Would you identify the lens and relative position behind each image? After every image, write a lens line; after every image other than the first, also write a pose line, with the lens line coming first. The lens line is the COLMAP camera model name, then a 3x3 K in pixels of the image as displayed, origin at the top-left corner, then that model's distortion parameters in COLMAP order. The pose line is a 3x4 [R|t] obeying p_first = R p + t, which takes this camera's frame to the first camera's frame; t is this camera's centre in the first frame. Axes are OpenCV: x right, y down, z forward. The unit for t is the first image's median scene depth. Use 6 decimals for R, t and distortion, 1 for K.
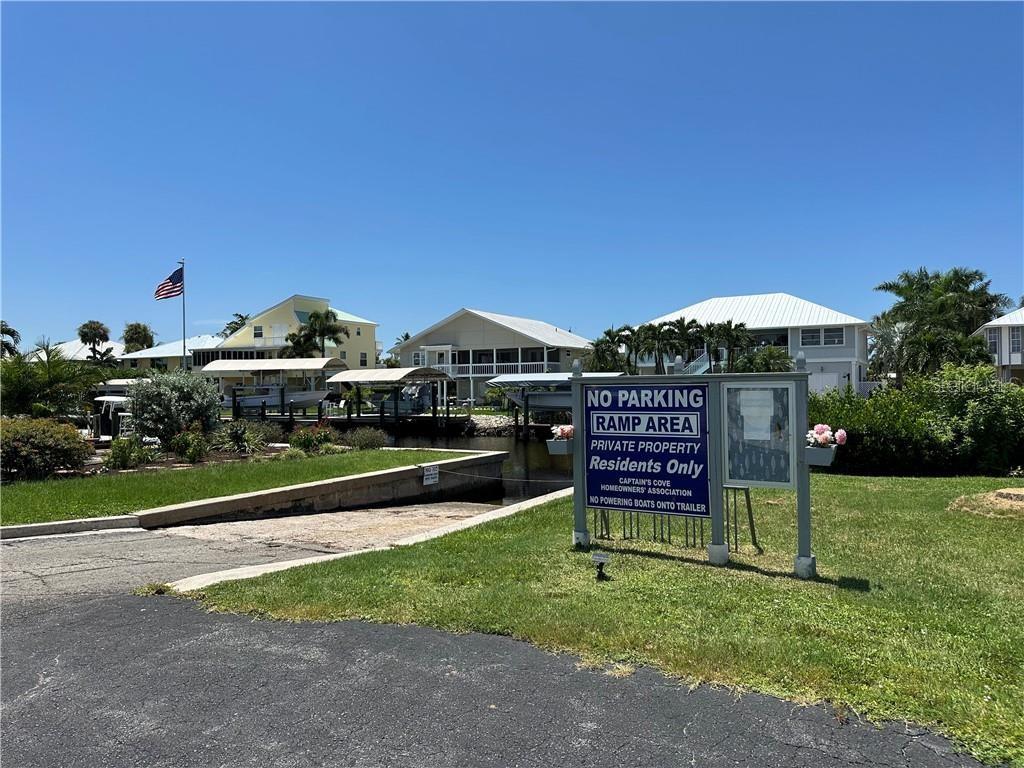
lens RADIAL K [[724.0, 0, 510.0], [0, 724.0, 375.6], [0, 0, 1]] dist [0.052995, -0.004157]
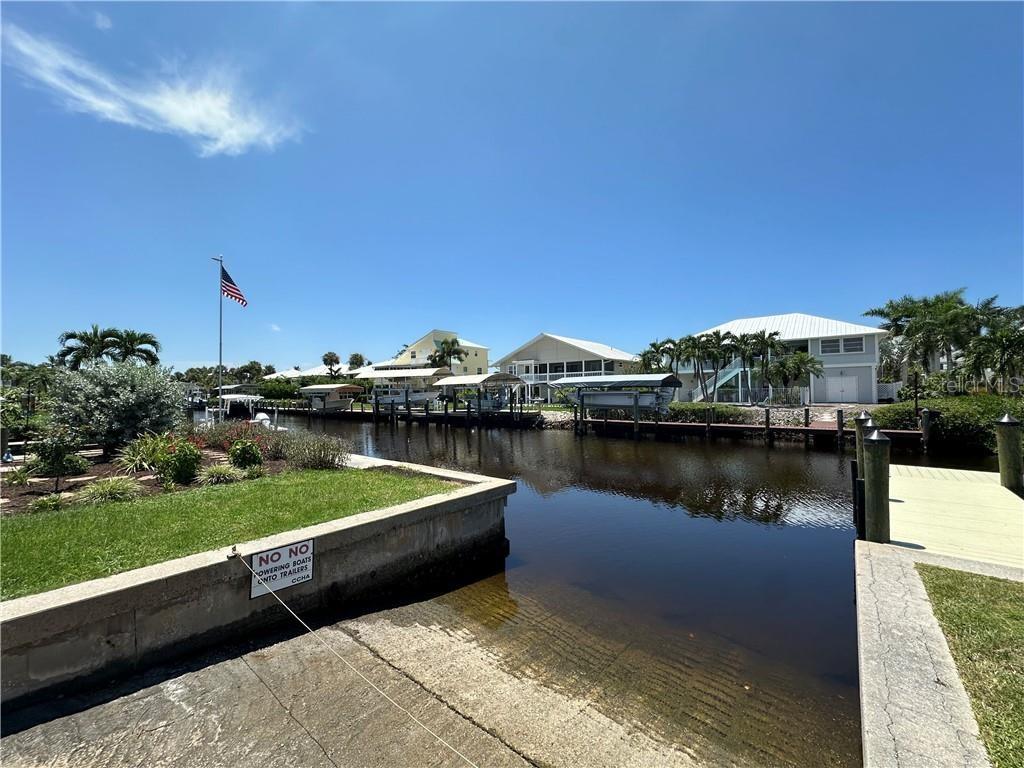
lens RADIAL K [[410.0, 0, 512.8], [0, 410.0, 381.9], [0, 0, 1]] dist [-0.002238, 0.000170]
pose [[0.983918, -0.006027, -0.178518, 0.022035], [0.004224, 0.999936, -0.010479, 0.009587], [0.178570, 0.009556, 0.983881, 0.249442]]
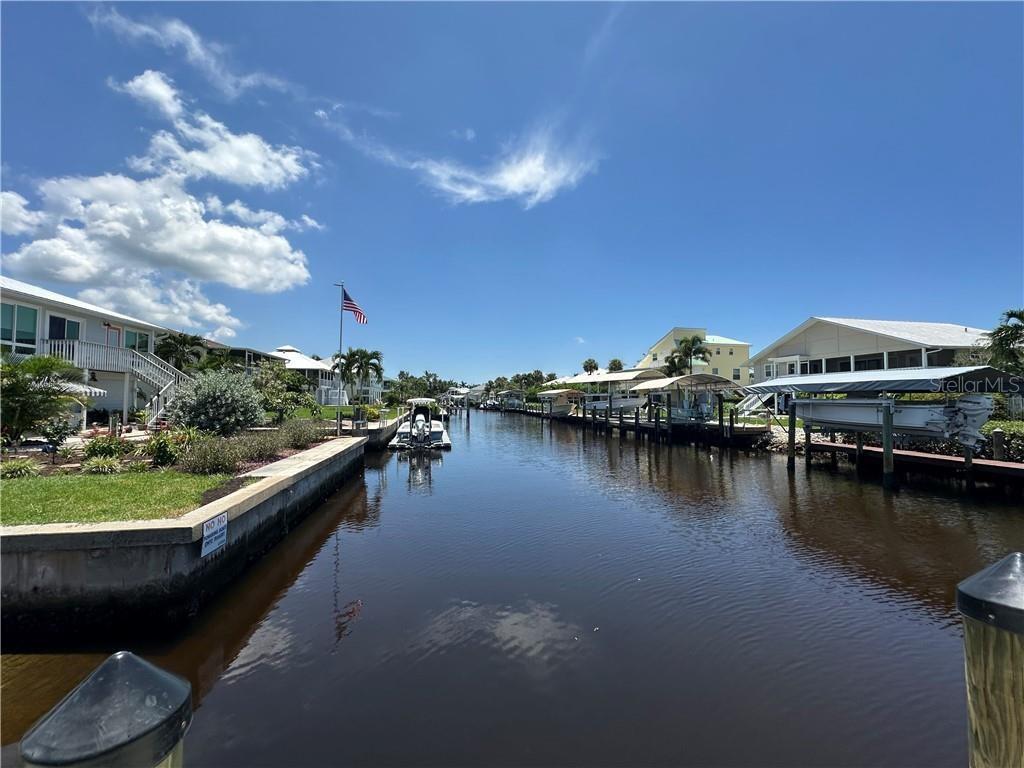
lens RADIAL K [[410.0, 0, 512.4], [0, 410.0, 381.8], [0, 0, 1]] dist [-0.002238, 0.000170]
pose [[0.643459, -0.021487, -0.765179, 0.113649], [0.001828, 0.999646, -0.026533, 0.010952], [0.765478, 0.015674, 0.643271, 0.373843]]
